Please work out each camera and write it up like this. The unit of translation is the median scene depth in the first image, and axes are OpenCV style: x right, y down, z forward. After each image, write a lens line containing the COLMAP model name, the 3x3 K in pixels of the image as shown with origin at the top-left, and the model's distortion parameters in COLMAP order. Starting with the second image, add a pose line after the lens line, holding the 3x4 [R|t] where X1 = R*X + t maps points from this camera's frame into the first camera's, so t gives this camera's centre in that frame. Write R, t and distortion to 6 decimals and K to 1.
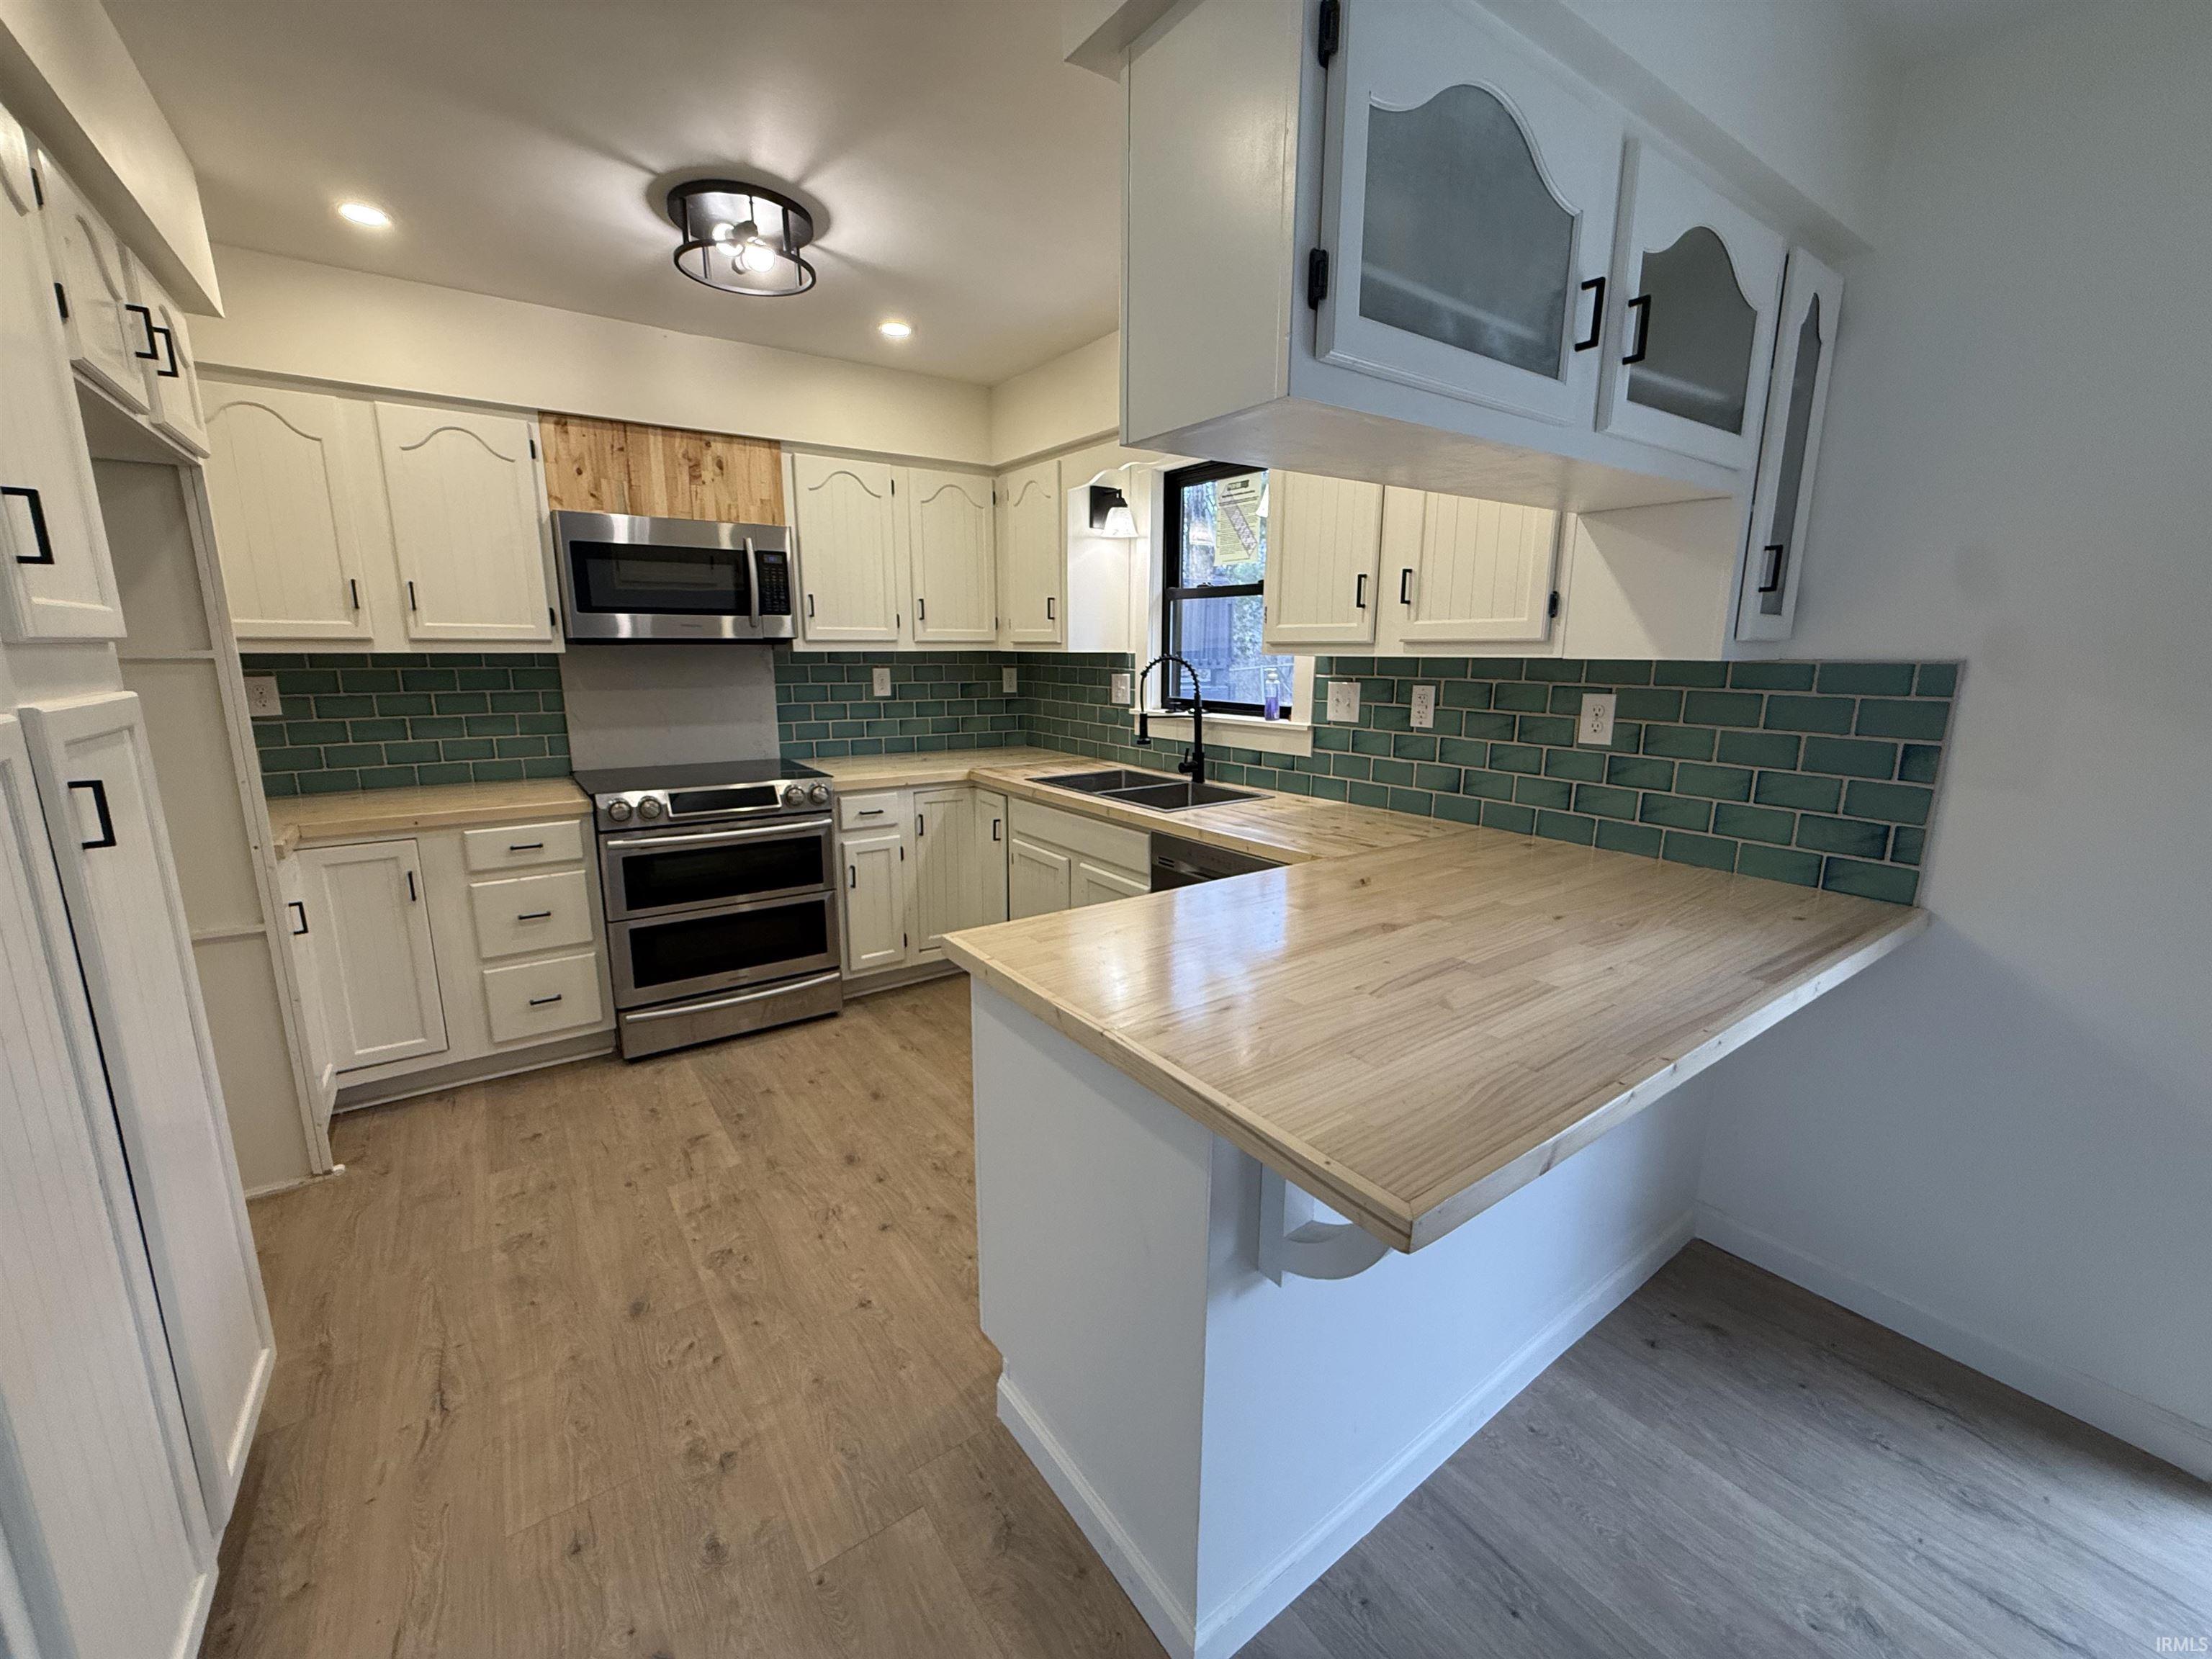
lens RADIAL K [[878.9, 0, 1102.3], [0, 878.9, 828.2], [0, 0, 1]] dist [-0.000747, -0.000016]
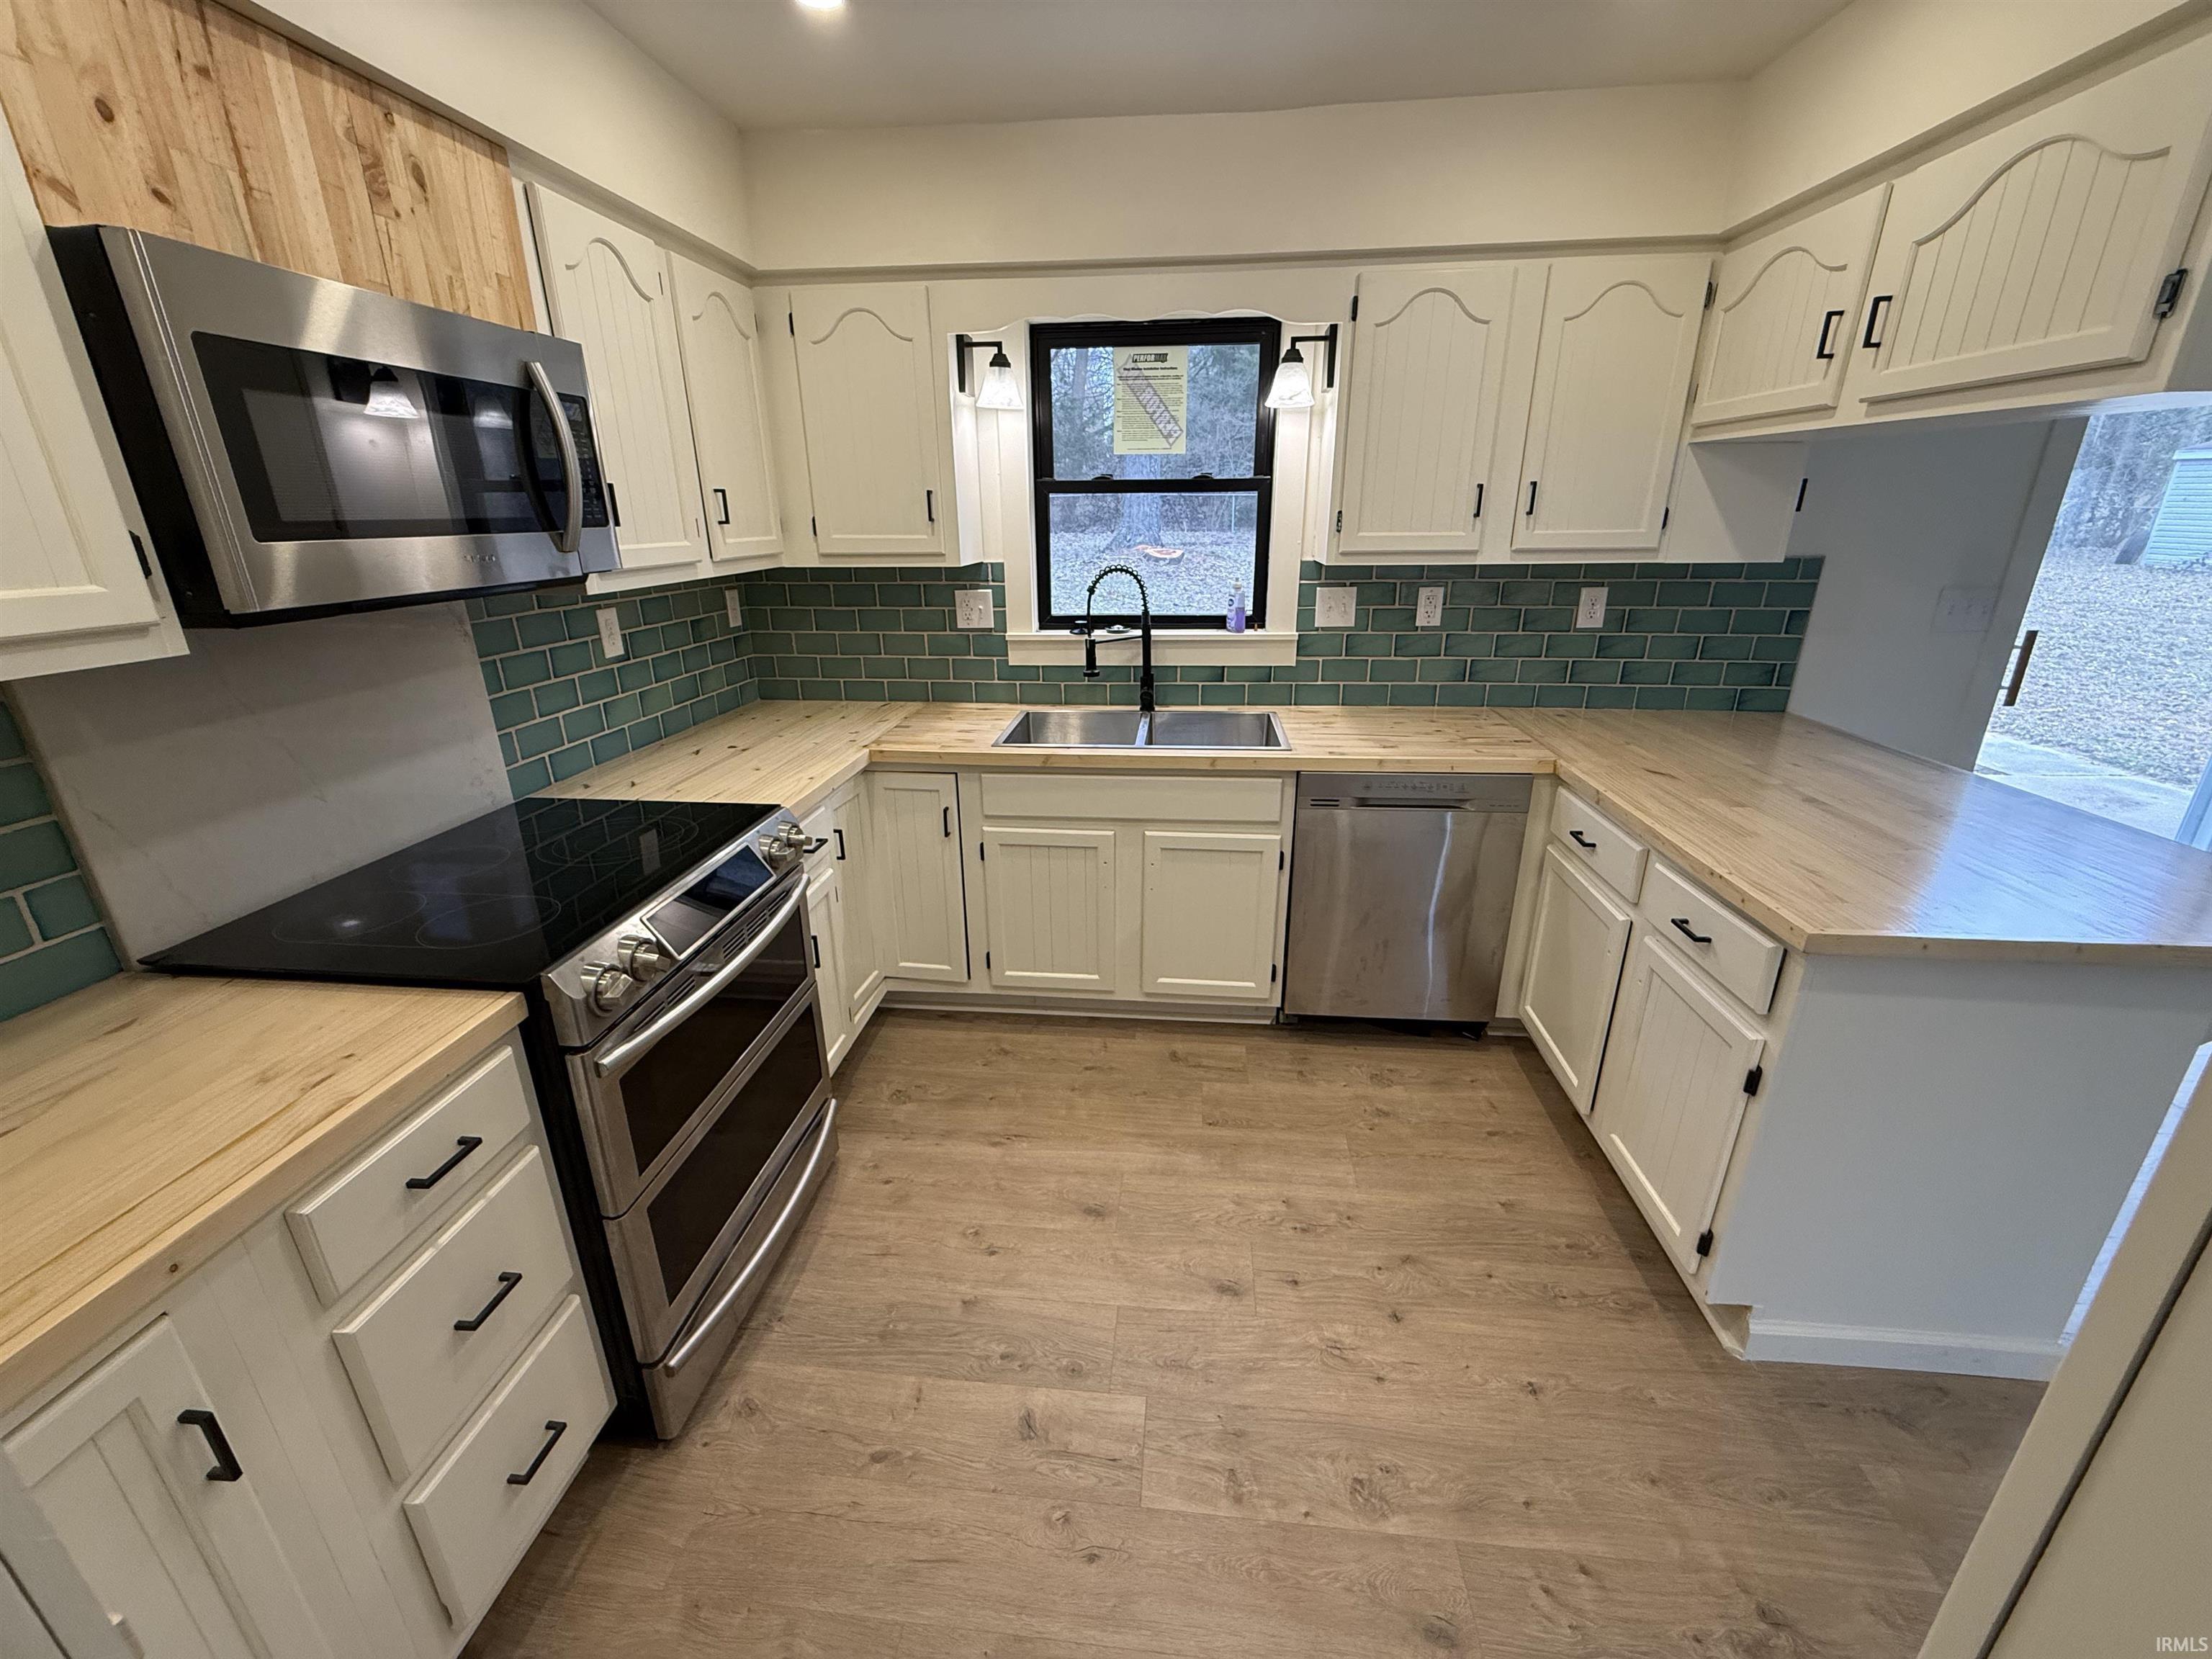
lens RADIAL K [[878.9, 0, 1100.8], [0, 878.9, 827.7], [0, 0, 1]] dist [-0.000747, -0.000016]
pose [[0.661320, -0.263821, 0.702178, -0.645163], [0.164525, 0.964329, 0.207365, -0.145278], [-0.731838, -0.021609, 0.681136, 0.478501]]
